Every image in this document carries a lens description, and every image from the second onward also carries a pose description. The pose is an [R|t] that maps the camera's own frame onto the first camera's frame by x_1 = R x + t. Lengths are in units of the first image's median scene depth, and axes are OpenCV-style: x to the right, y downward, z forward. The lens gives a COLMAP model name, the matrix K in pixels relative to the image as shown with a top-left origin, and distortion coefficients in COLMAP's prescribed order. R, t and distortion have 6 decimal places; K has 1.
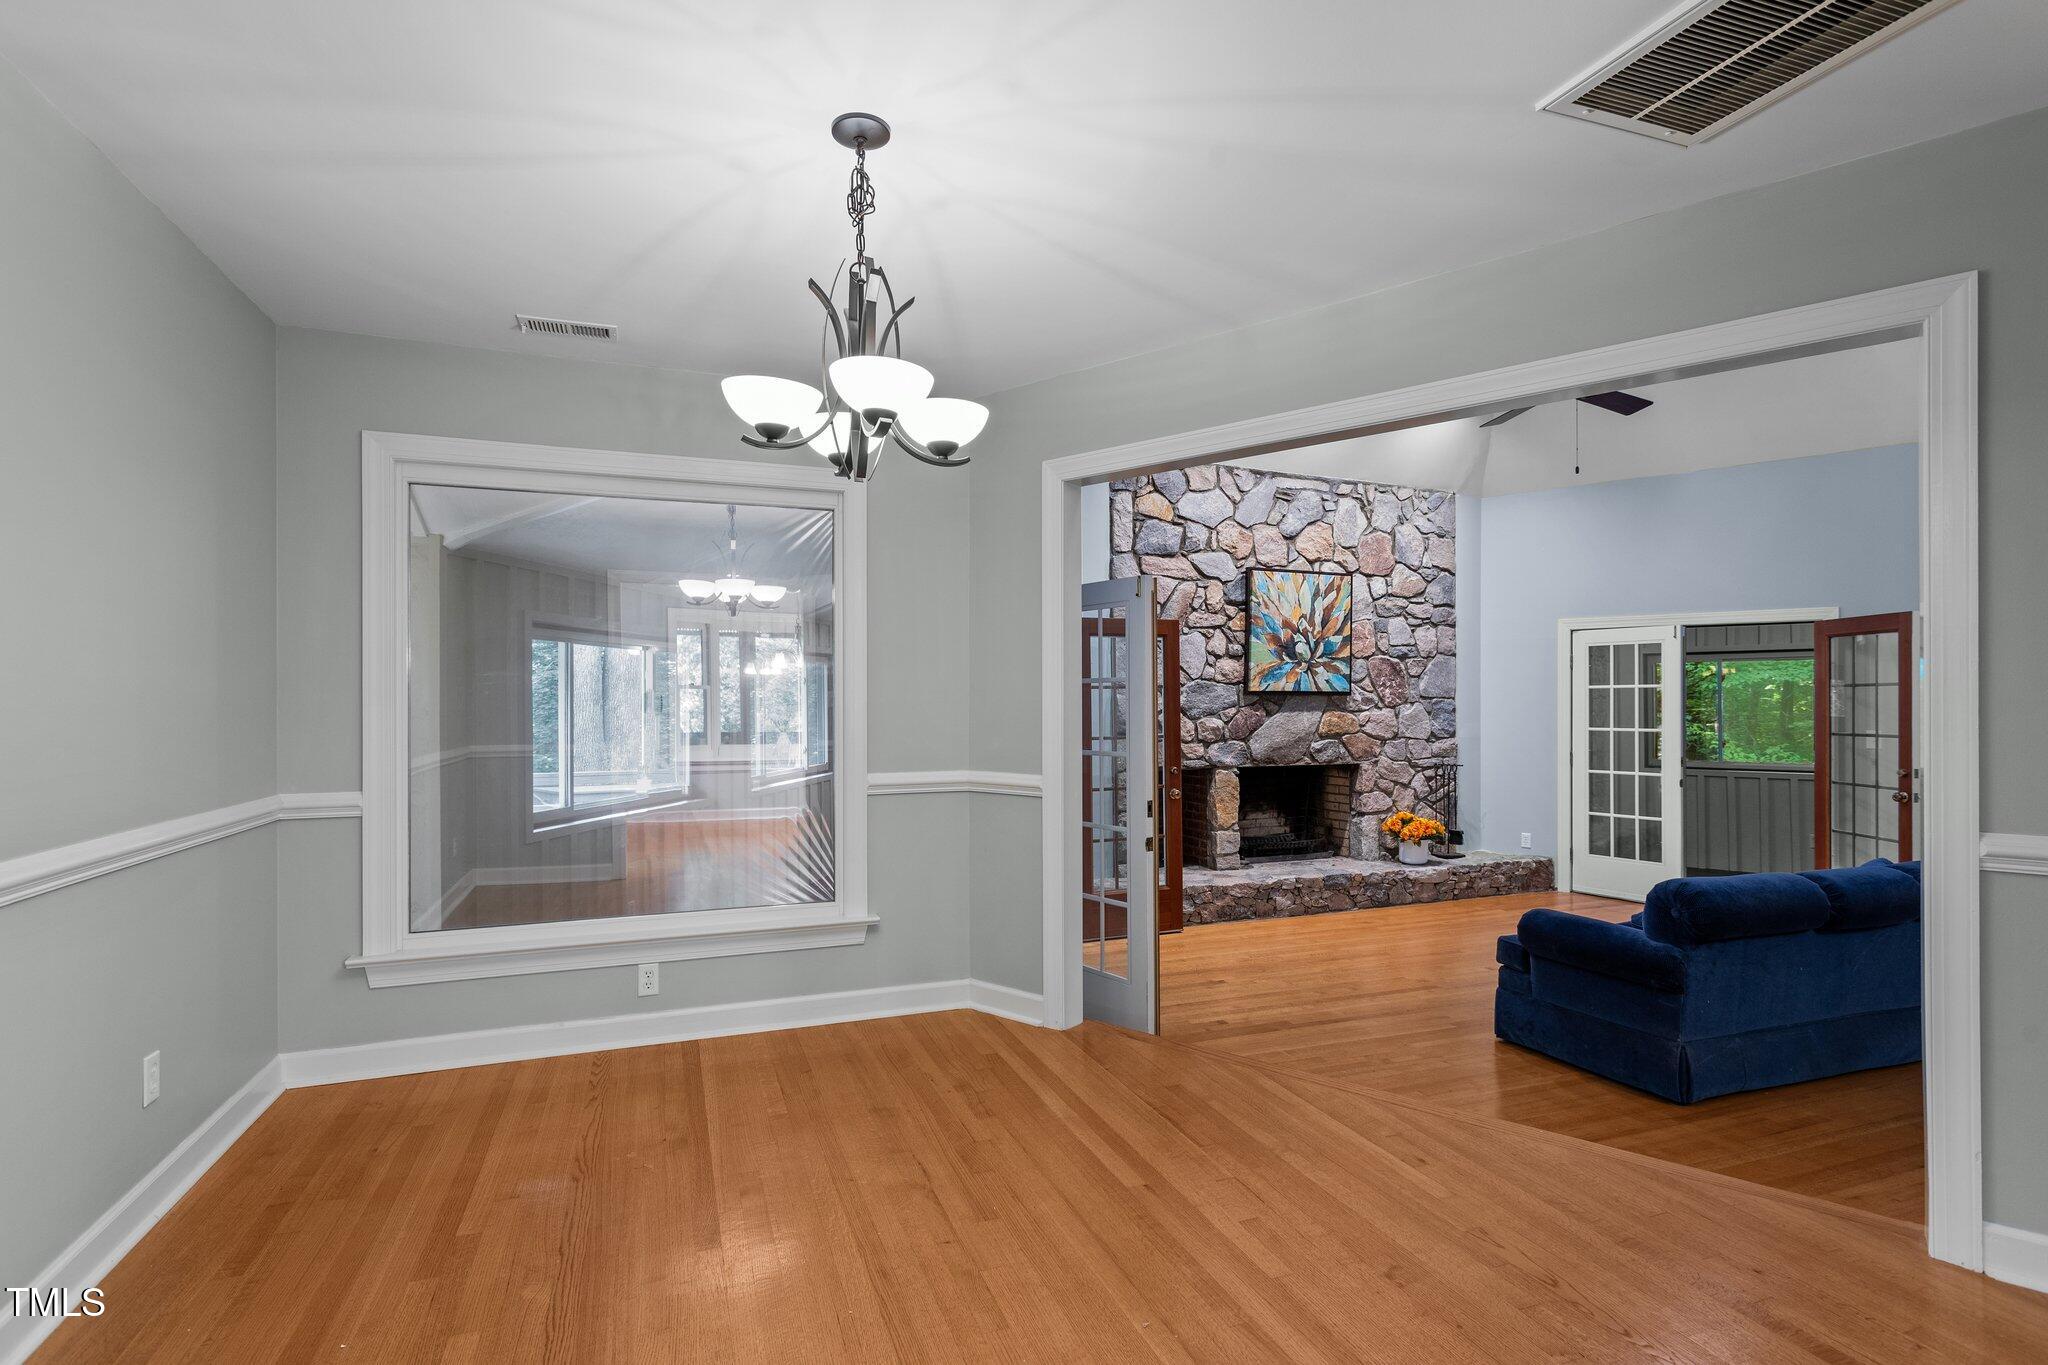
lens RADIAL K [[980.2, 0, 1025.3], [0, 980.2, 698.1], [0, 0, 1]] dist [0.004423, 0.001712]
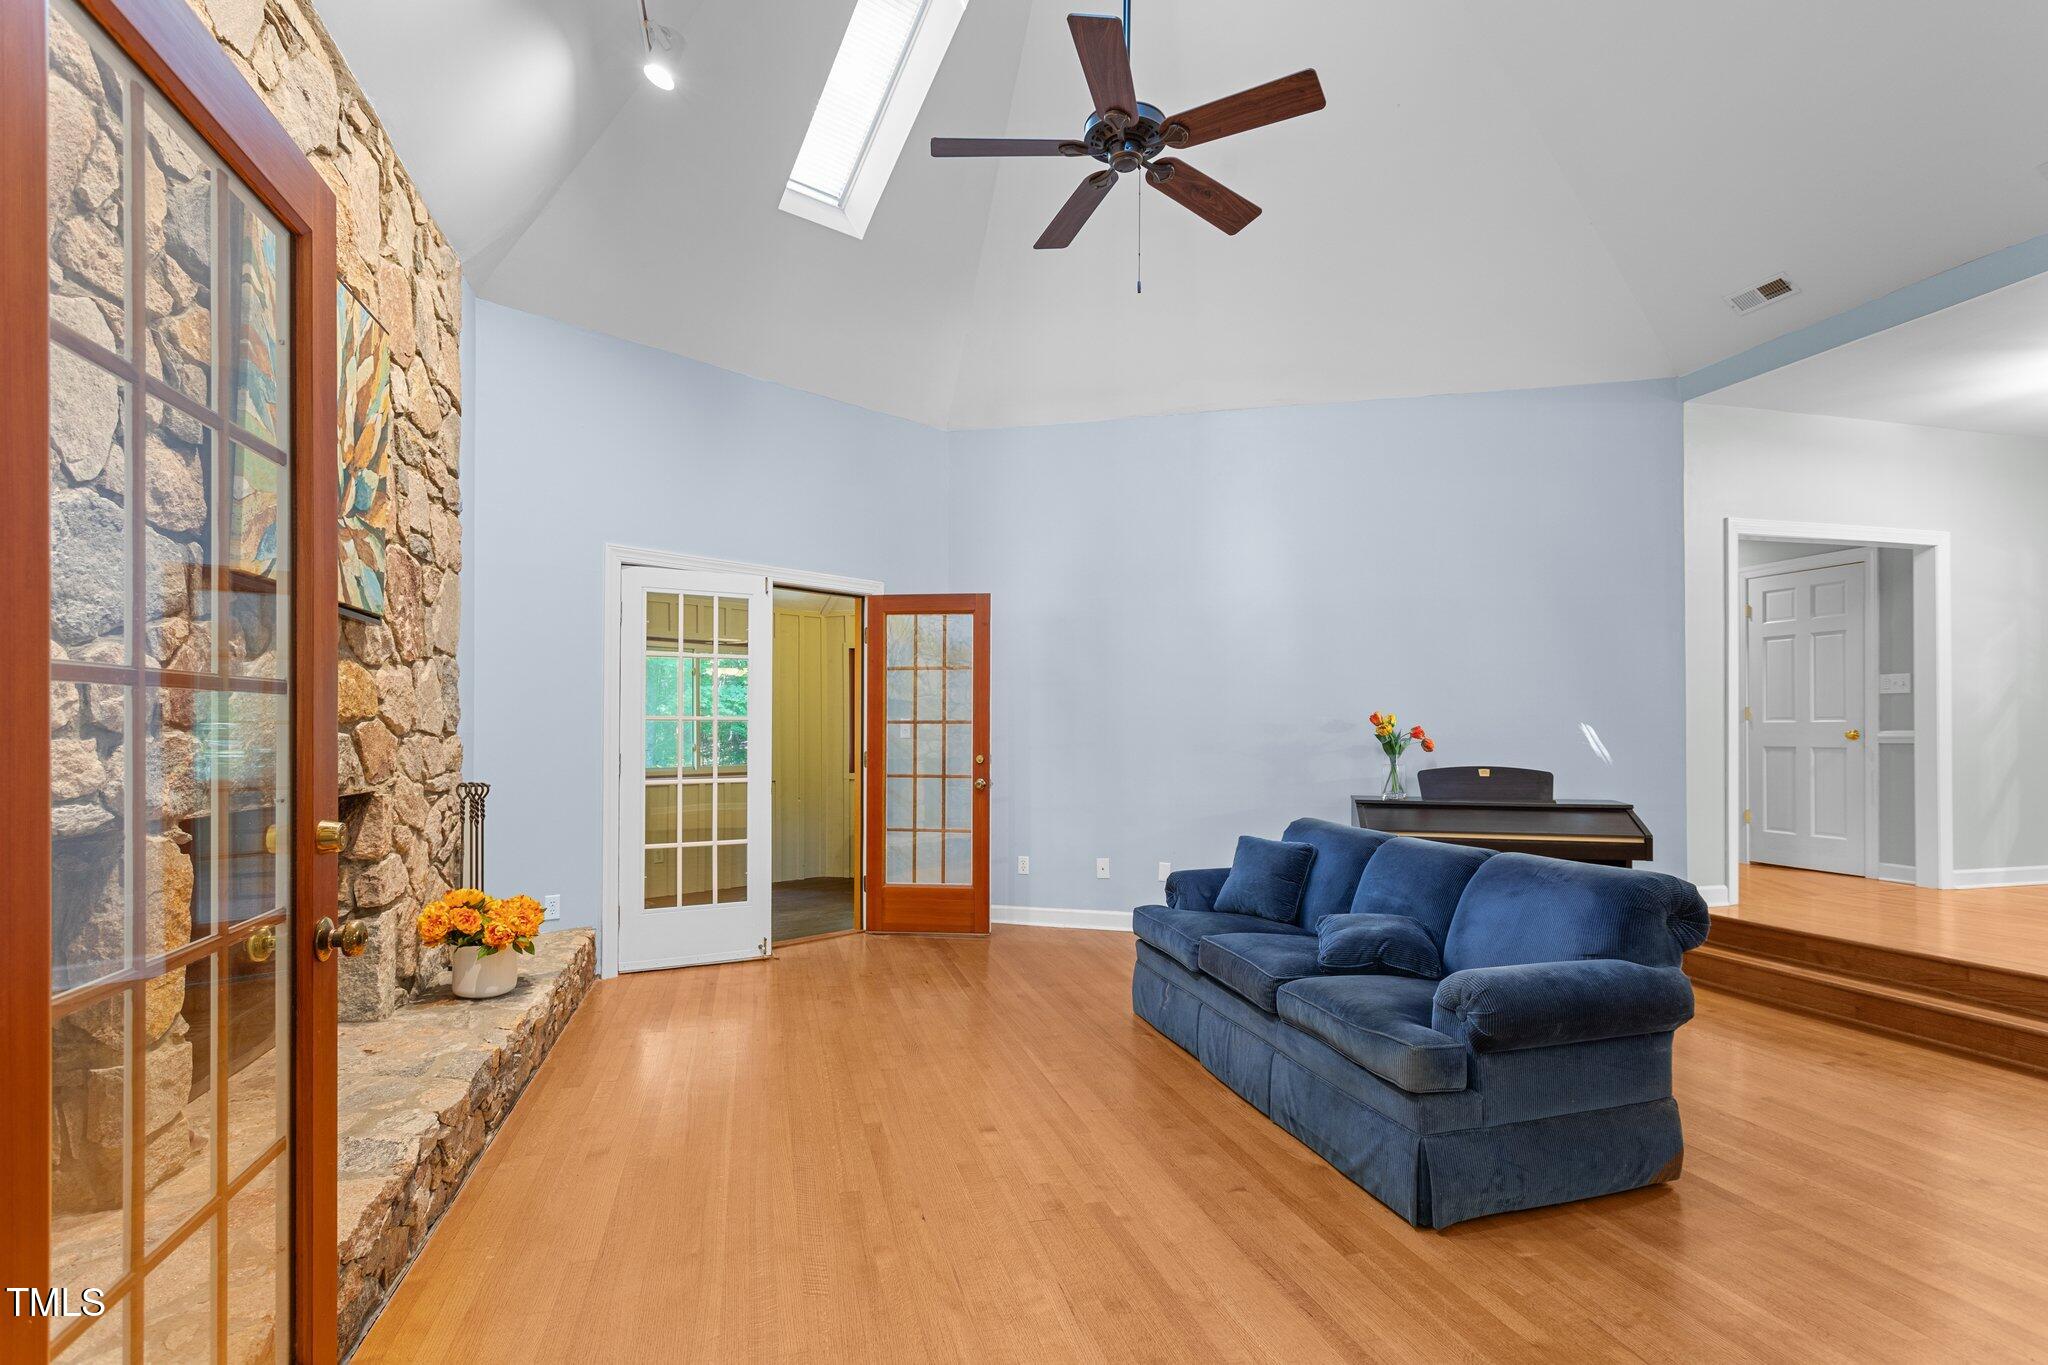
lens RADIAL K [[980.2, 0, 1013.0], [0, 980.2, 724.2], [0, 0, 1]] dist [0.004423, 0.001712]
pose [[0.081577, 0.012769, 0.996585, -0.057535], [-0.006580, 0.999903, -0.012273, 0.043478], [-0.996645, -0.005556, 0.081653, 0.728968]]
